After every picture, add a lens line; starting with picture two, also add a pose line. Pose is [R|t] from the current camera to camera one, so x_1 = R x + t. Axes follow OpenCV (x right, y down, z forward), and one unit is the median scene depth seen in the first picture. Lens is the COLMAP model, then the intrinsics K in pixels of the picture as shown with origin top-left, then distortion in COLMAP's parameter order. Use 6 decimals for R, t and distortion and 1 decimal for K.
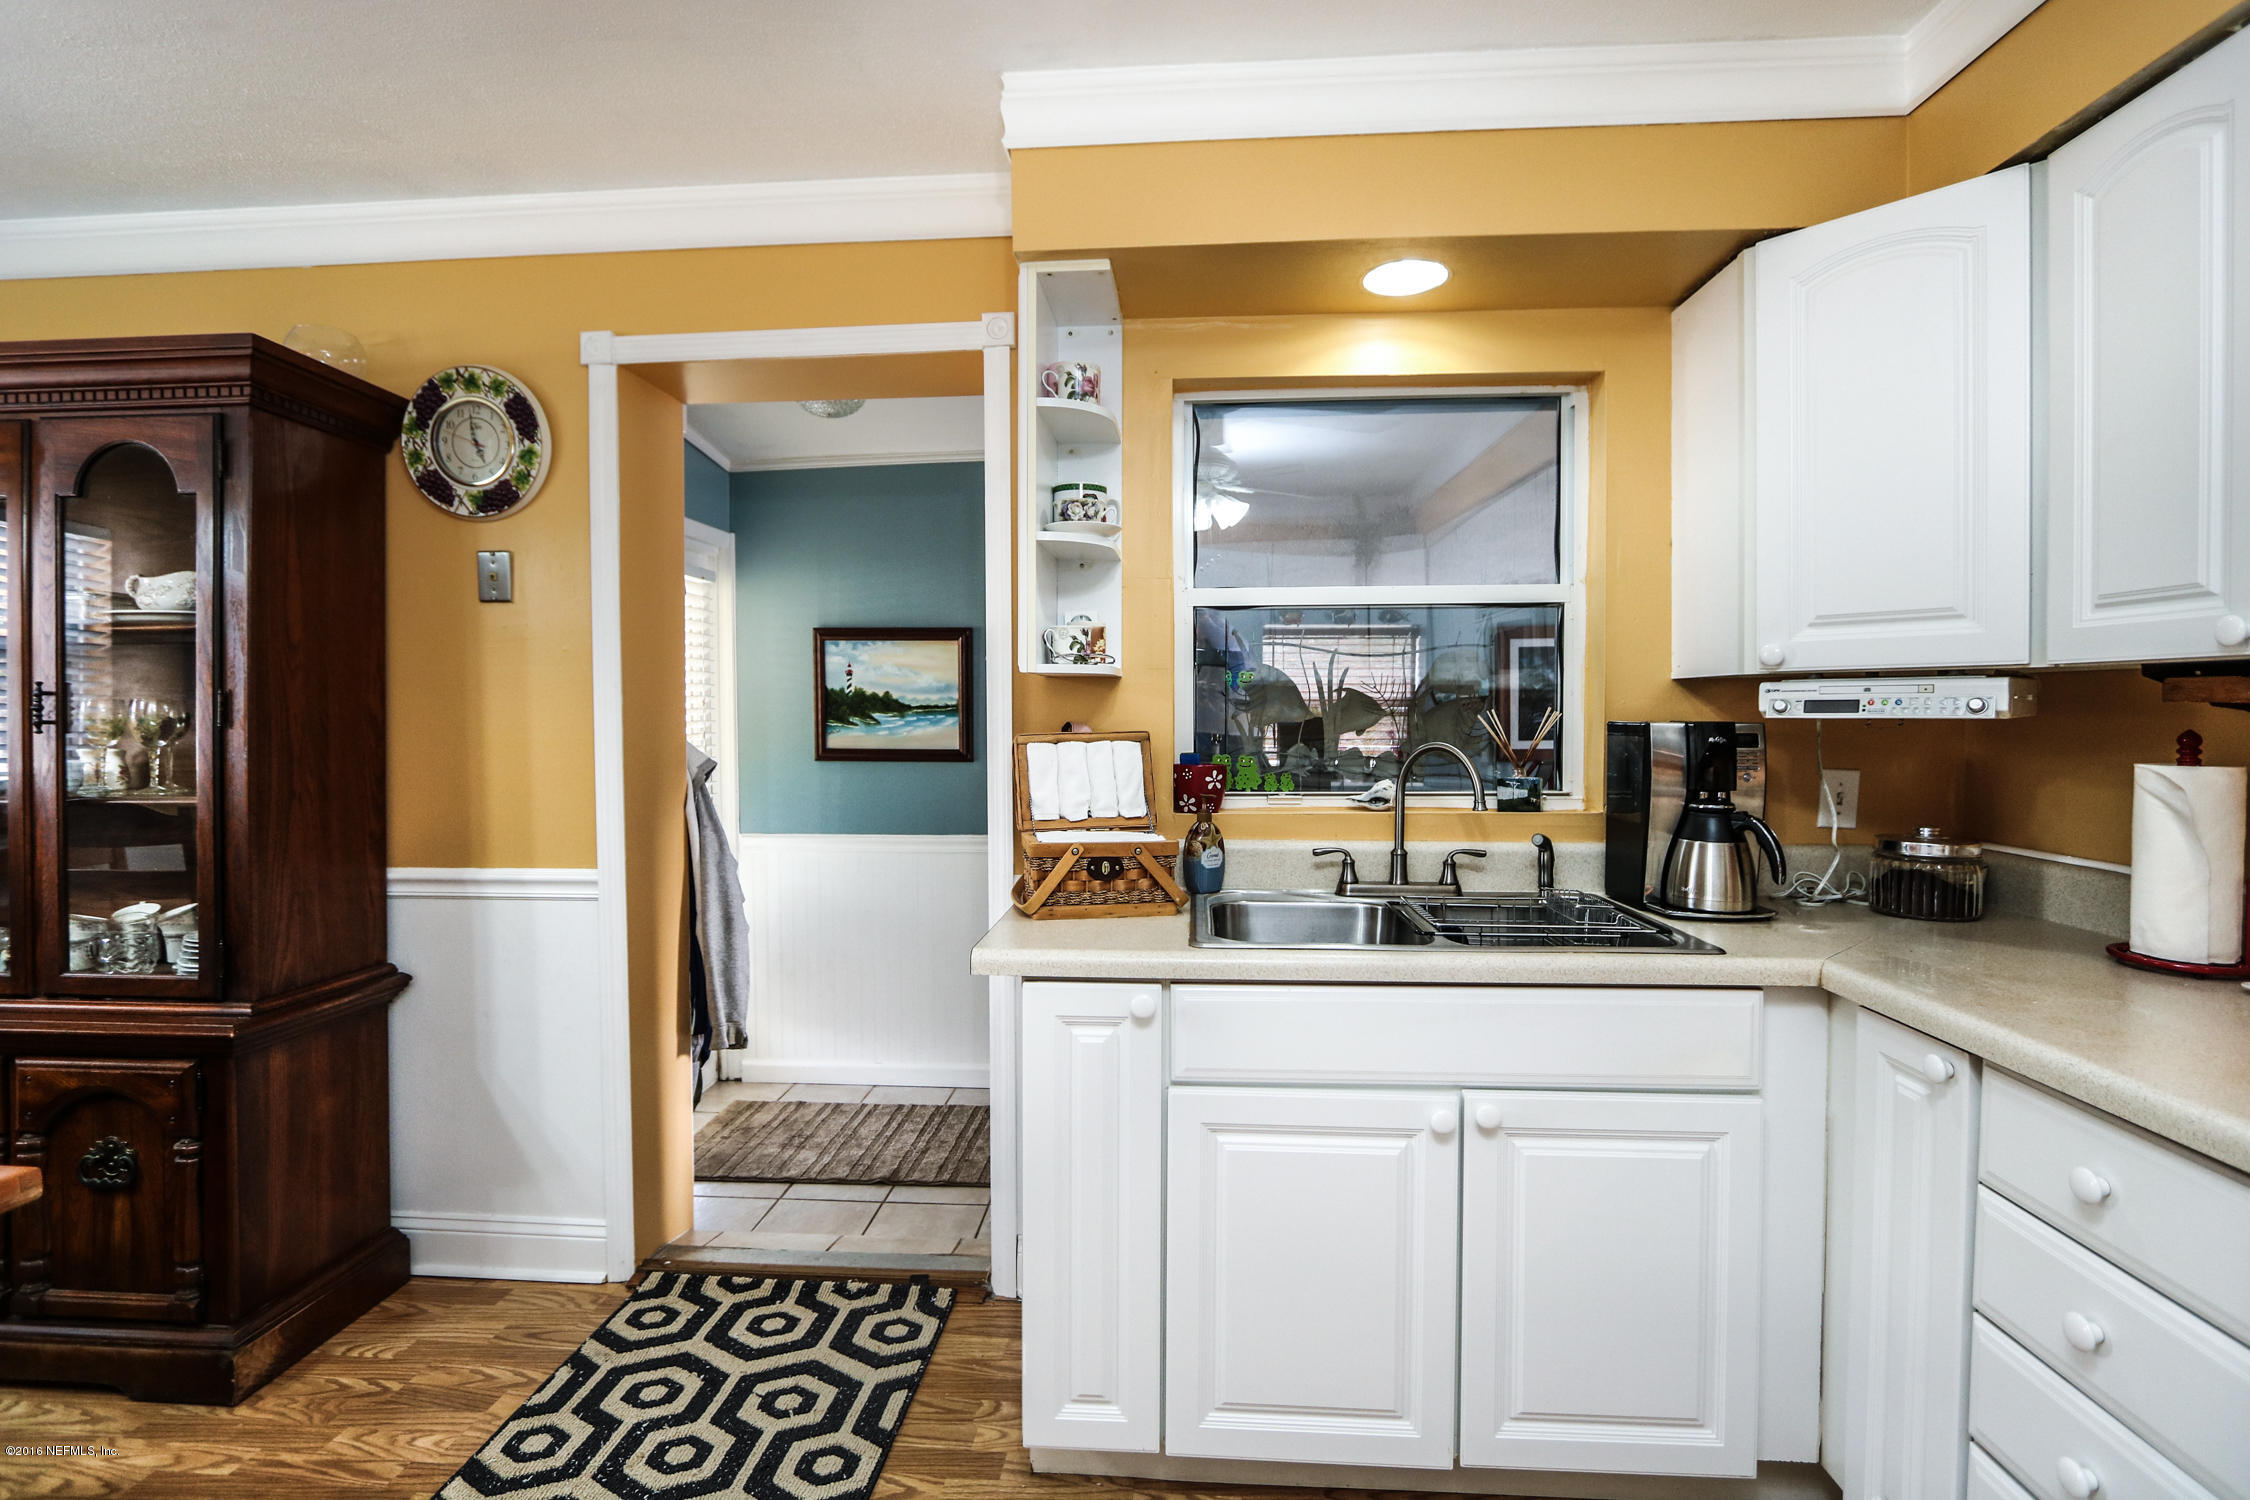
lens RADIAL K [[1043.7, 0, 1109.3], [0, 1043.7, 734.1], [0, 0, 1]] dist [-0.018885, 0.000879]
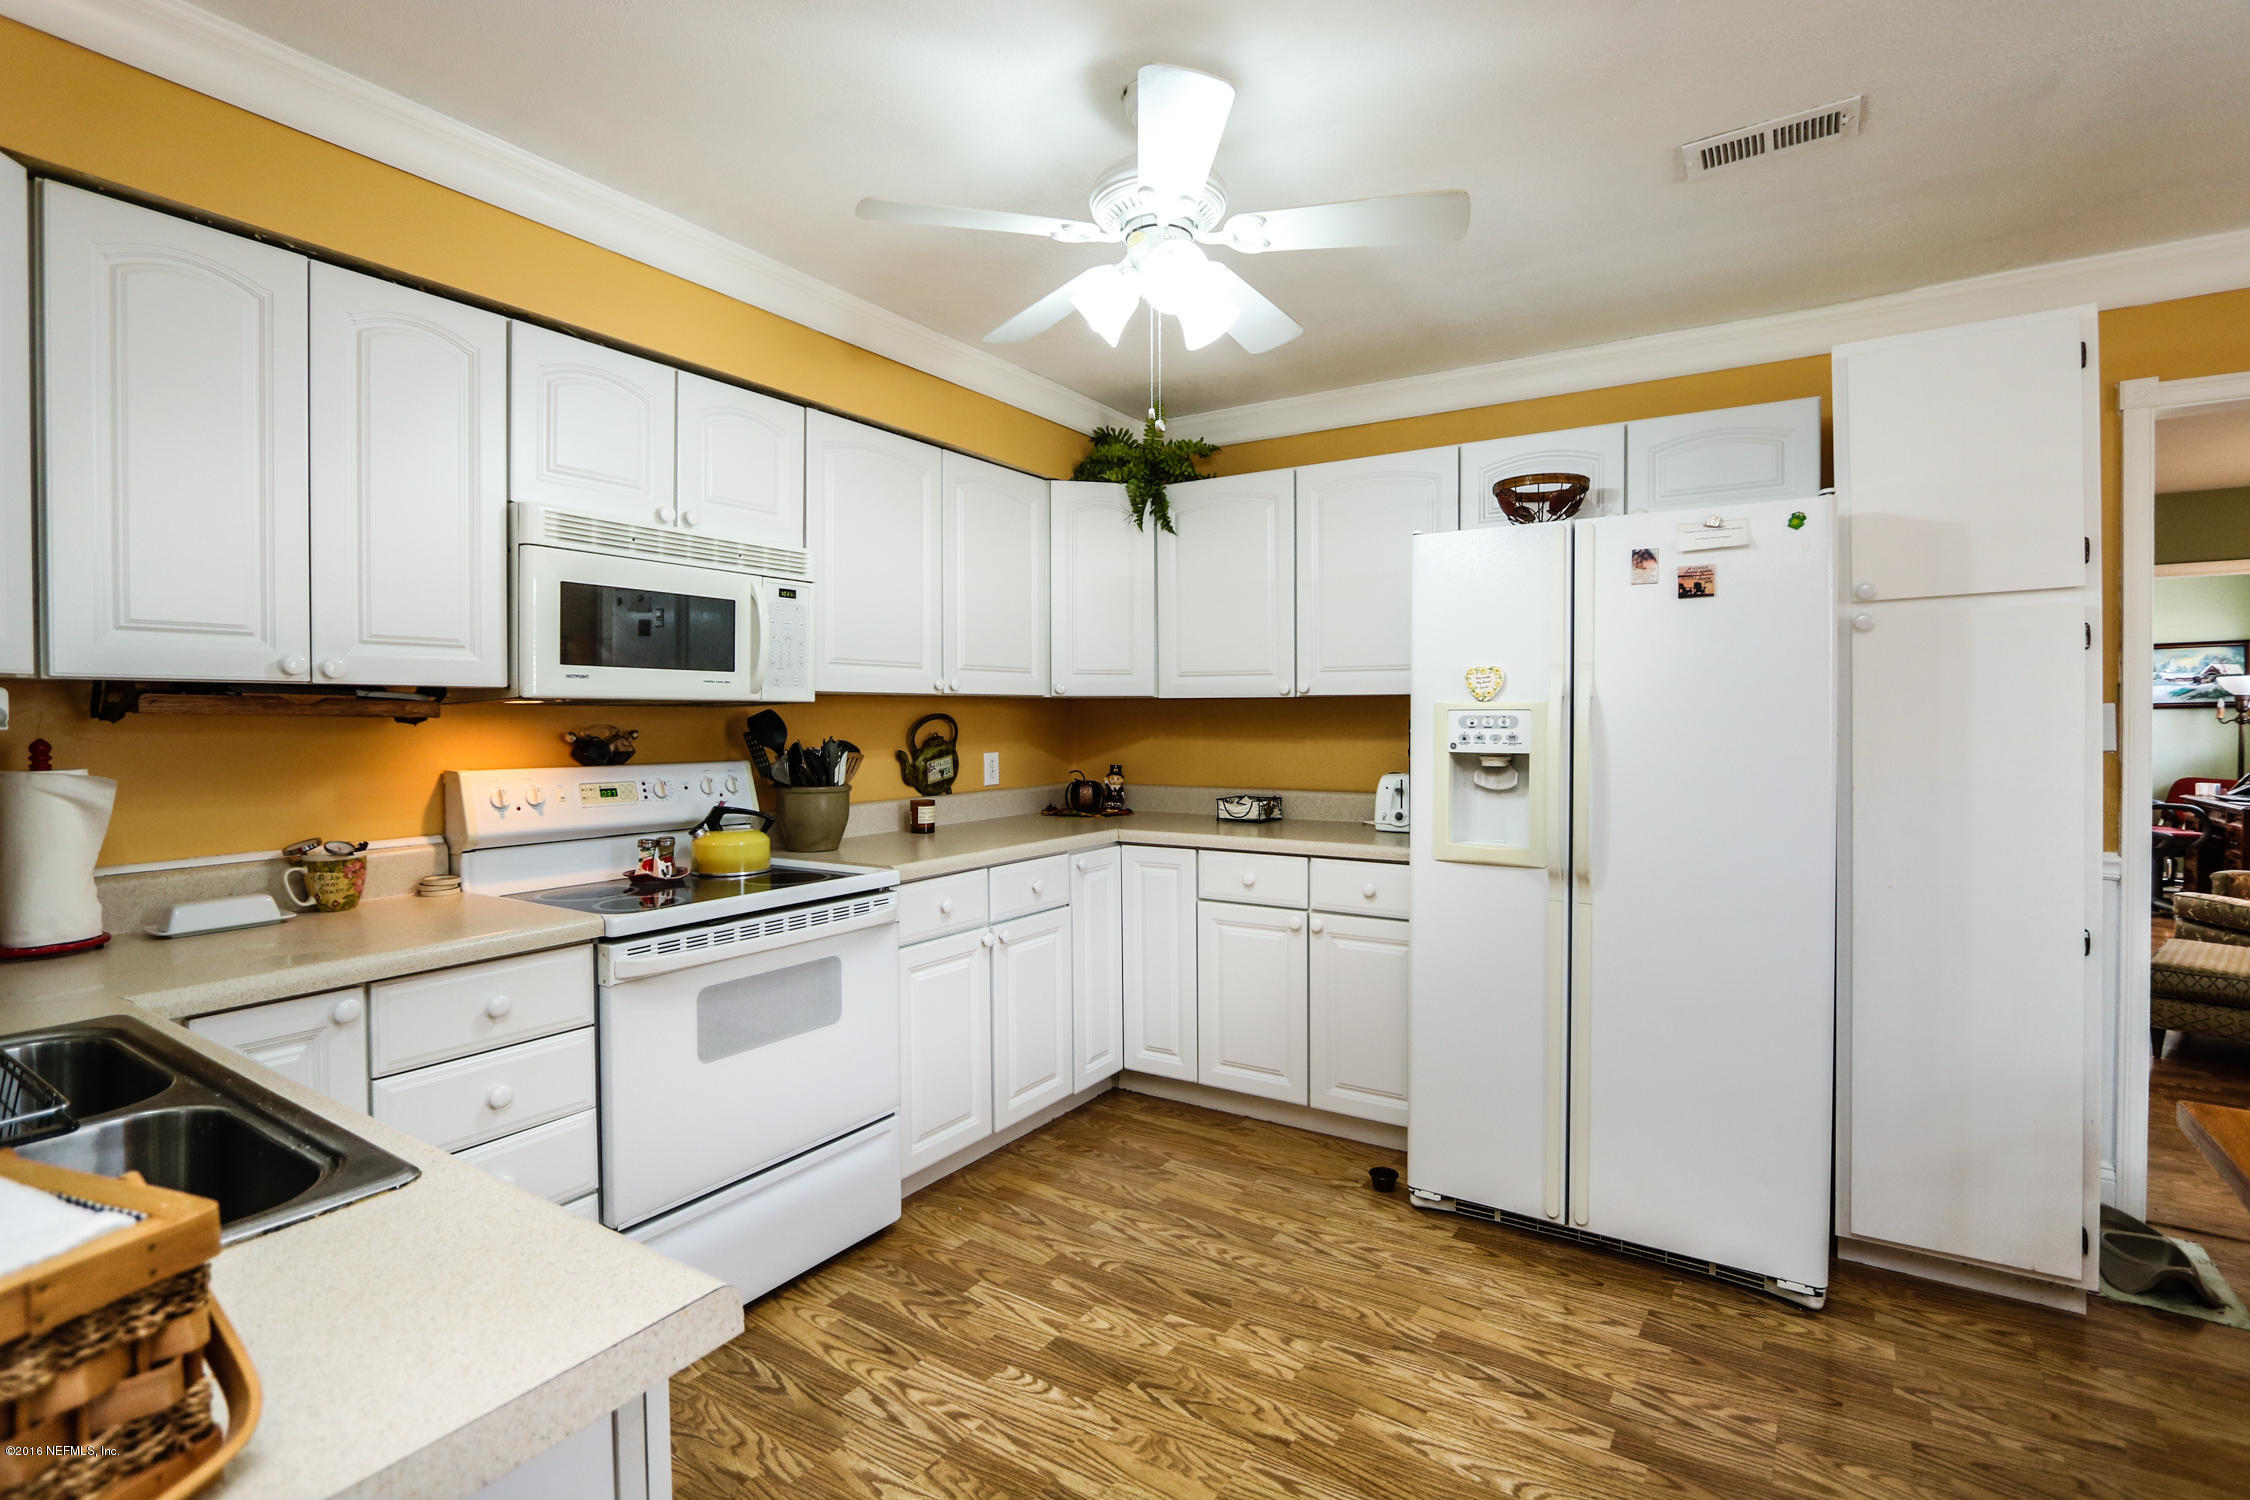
lens RADIAL K [[1036.3, 0, 1123.5], [0, 1036.3, 729.9], [0, 0, 1]] dist [-0.019007, 0.001071]
pose [[-0.880383, -0.000605, 0.474262, -0.365609], [0.018185, 0.999221, 0.035032, -0.021693], [-0.473914, 0.039466, -0.879686, 1.022903]]
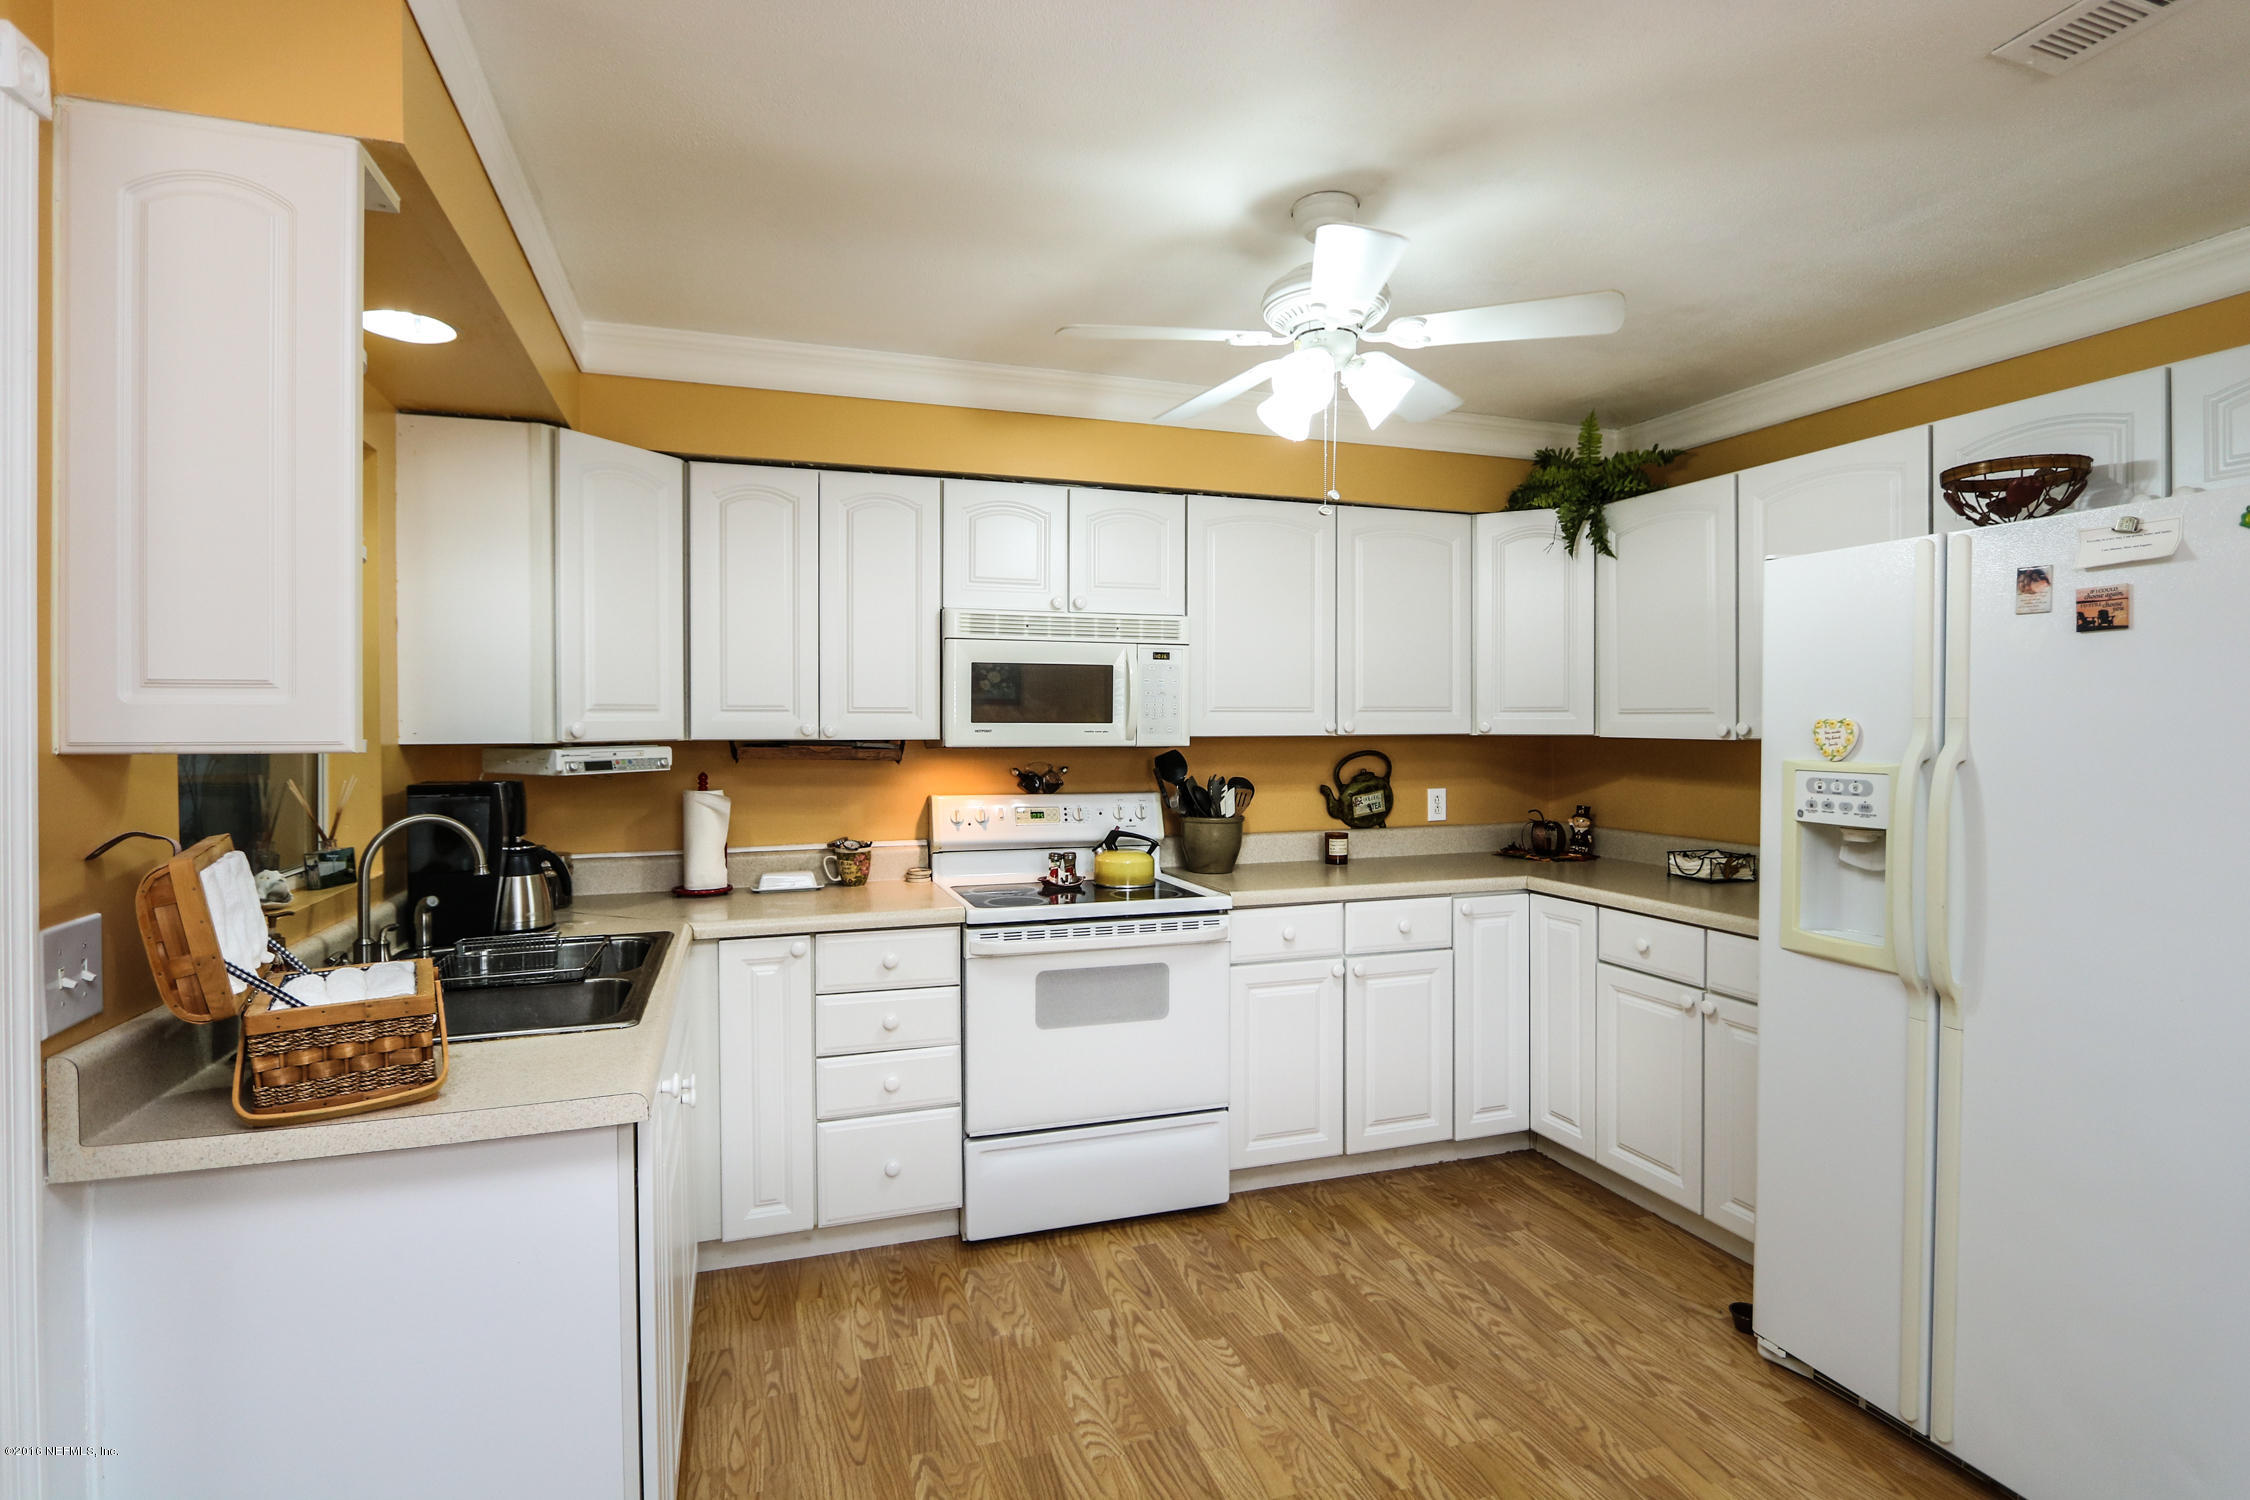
lens RADIAL K [[1093.4, 0, 1125.5], [0, 1093.4, 727.9], [0, 0, 1]] dist [-0.020203, 0.000635]
pose [[-0.396505, -0.001848, 0.918031, -0.857575], [0.025451, 0.999591, 0.013005, -0.069005], [-0.917680, 0.028522, -0.396296, 0.783583]]
